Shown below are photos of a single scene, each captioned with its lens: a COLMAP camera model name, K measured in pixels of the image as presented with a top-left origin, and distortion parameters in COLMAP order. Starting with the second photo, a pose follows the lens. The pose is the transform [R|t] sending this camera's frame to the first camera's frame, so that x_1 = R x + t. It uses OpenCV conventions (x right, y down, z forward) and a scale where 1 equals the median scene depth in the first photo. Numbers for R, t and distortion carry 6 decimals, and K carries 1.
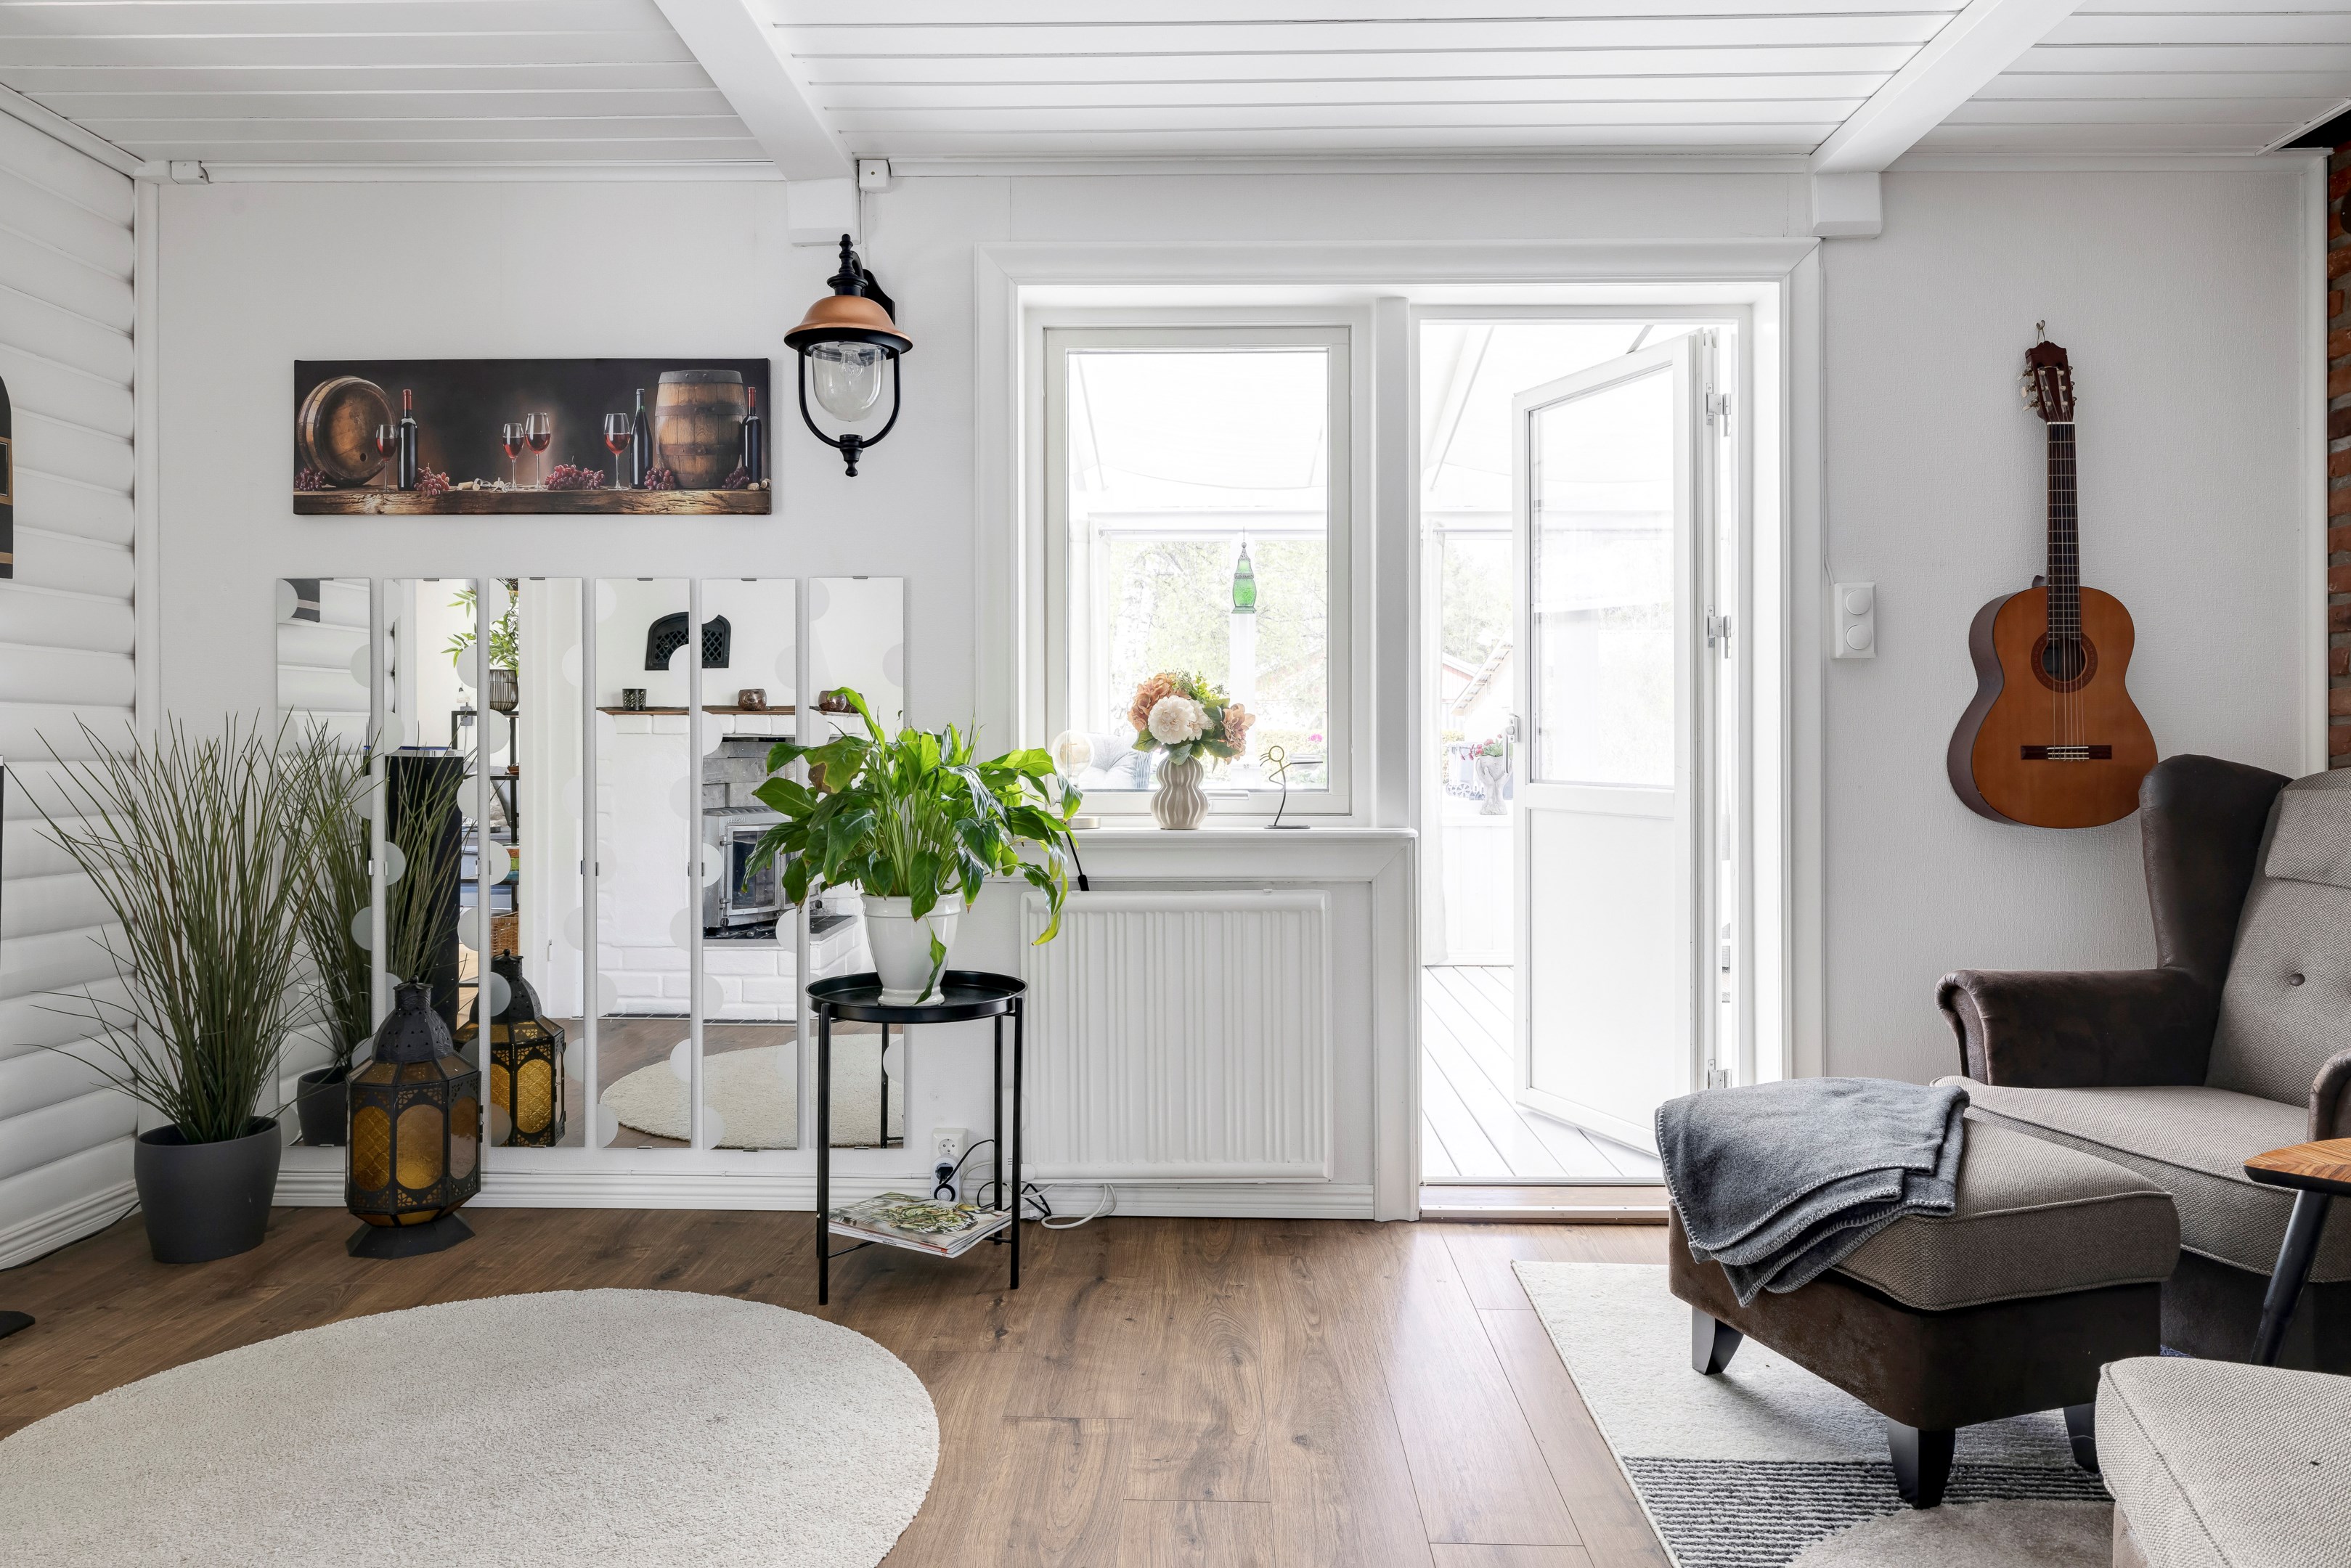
lens RADIAL K [[1374.1, 0, 1174.5], [0, 1374.1, 780.1], [0, 0, 1]] dist [-0.017246, -0.000455]
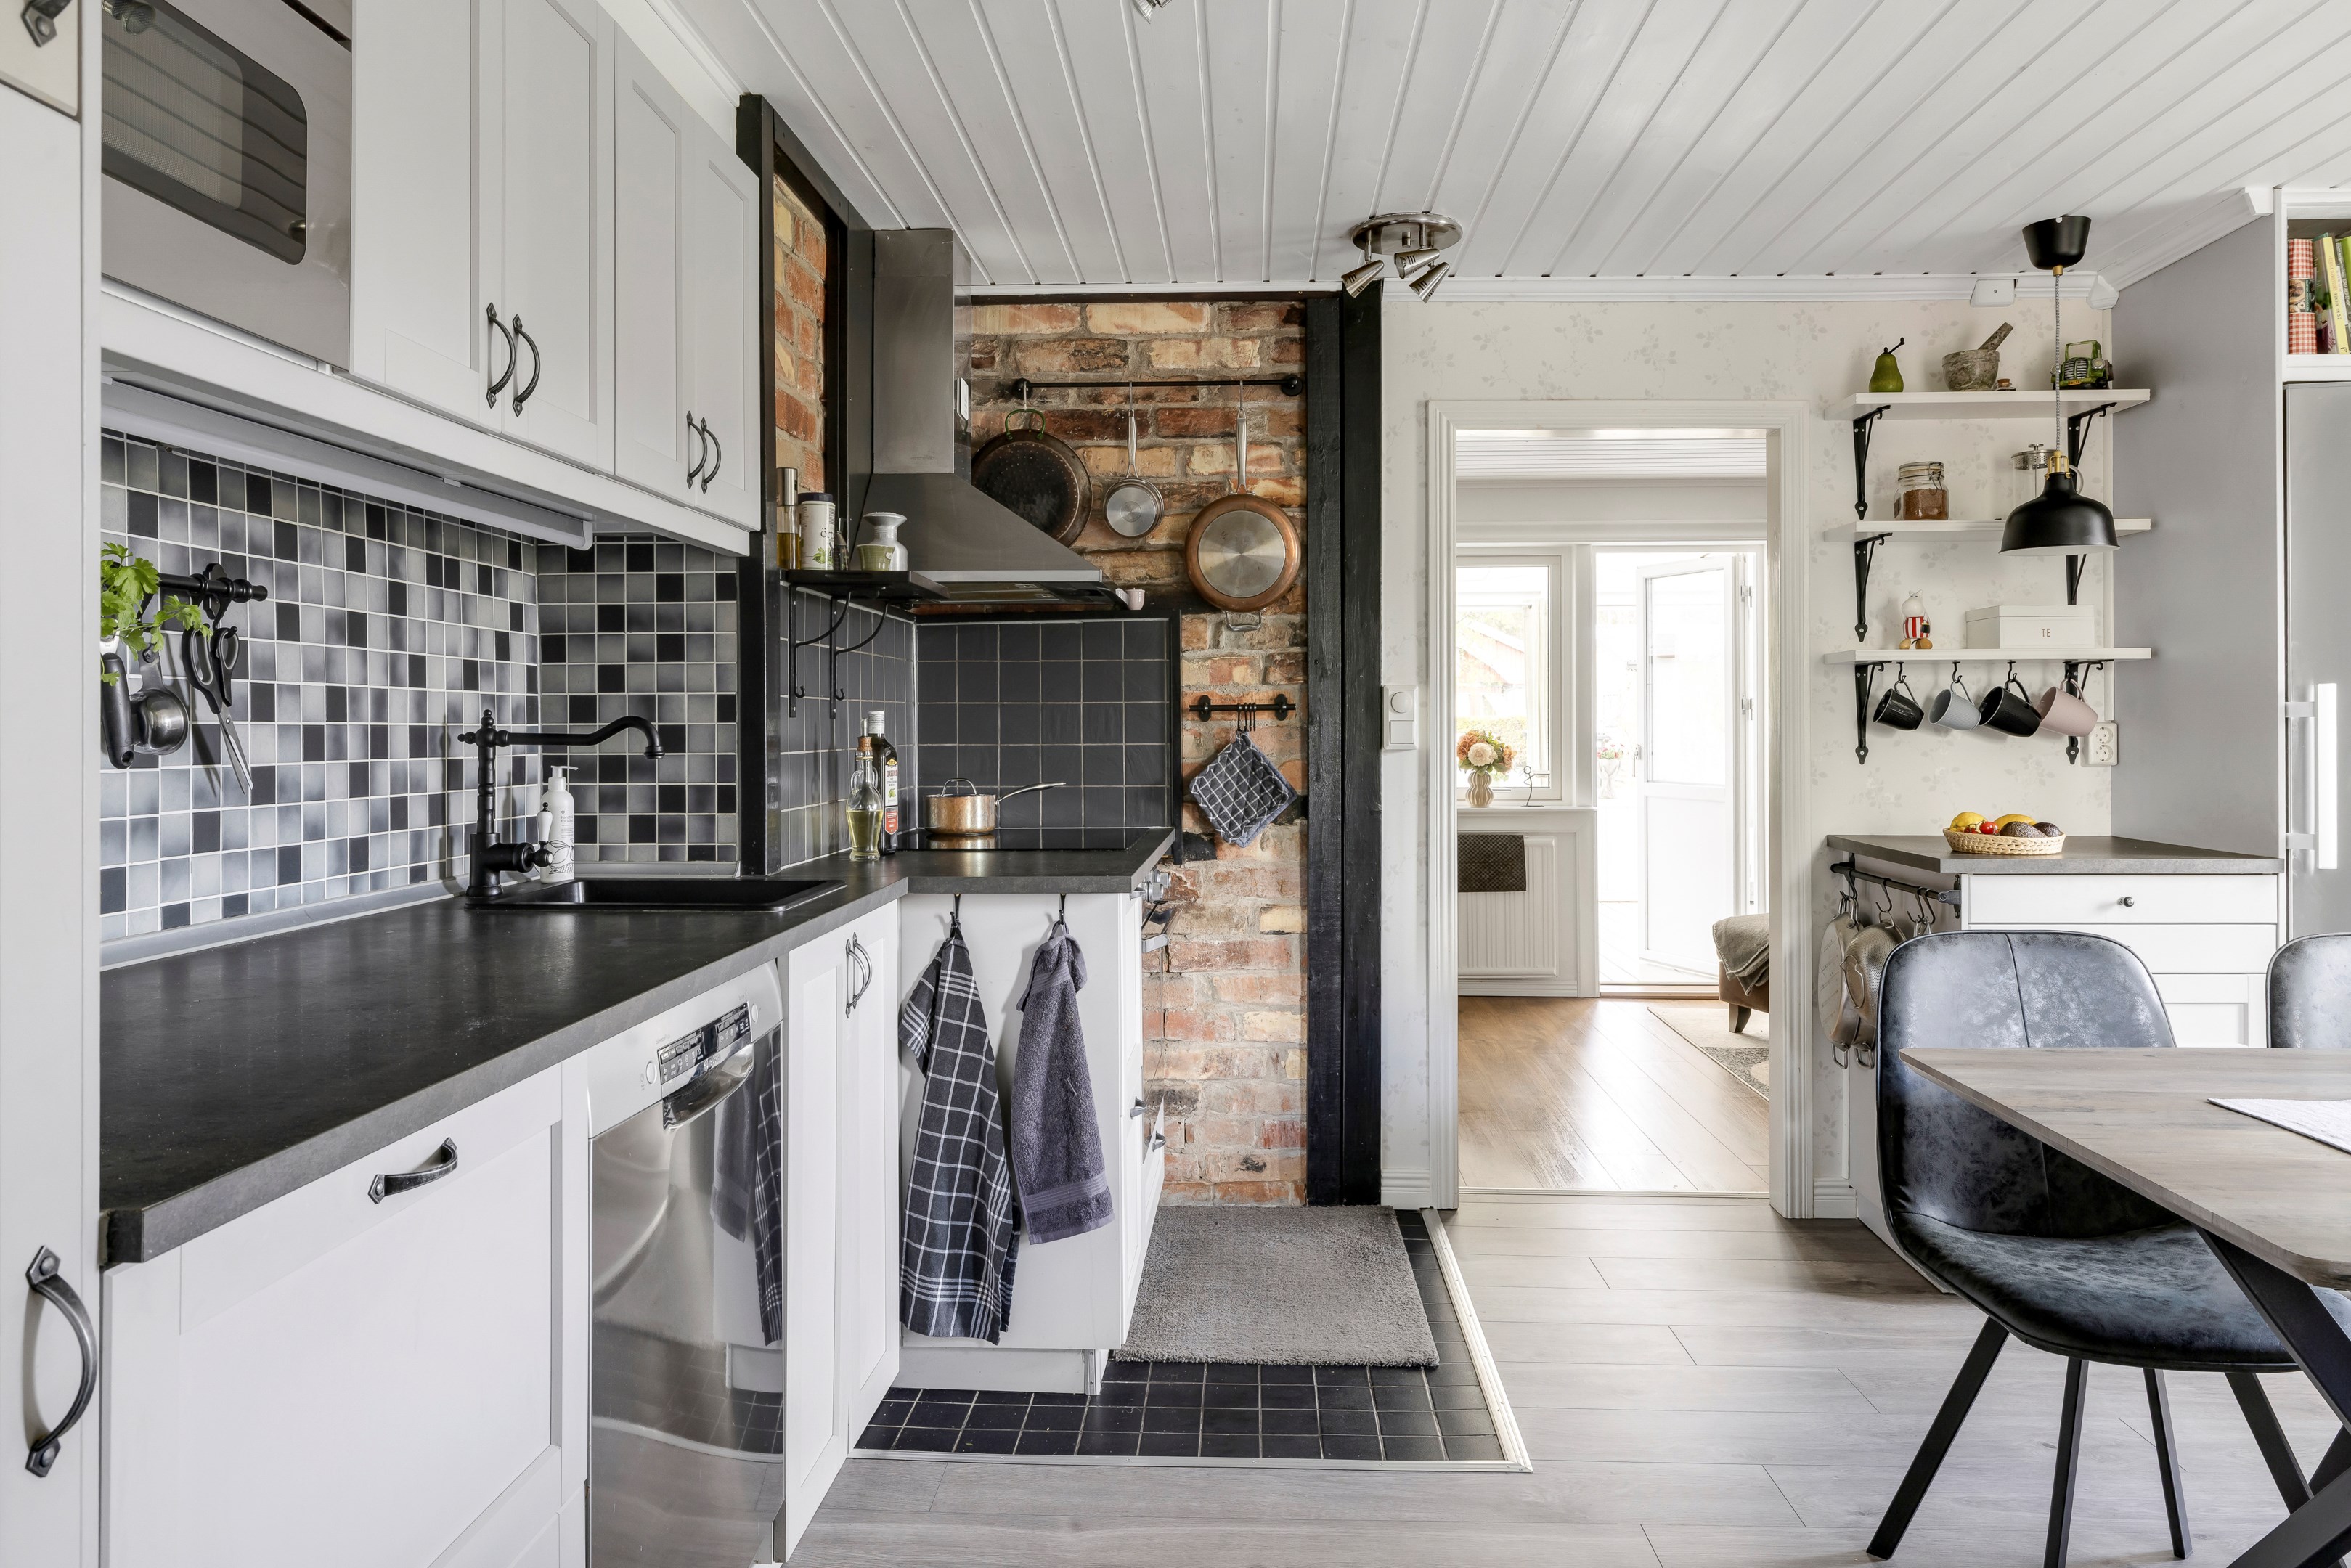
lens RADIAL K [[1518.0, 0, 1169.8], [0, 1518.0, 771.3], [0, 0, 1]] dist [-0.004666, -0.003004]
pose [[0.999810, -0.004768, -0.018926, -0.415240], [0.004918, 0.999957, 0.007877, -0.037542], [0.018888, -0.007968, 0.999790, -1.266546]]
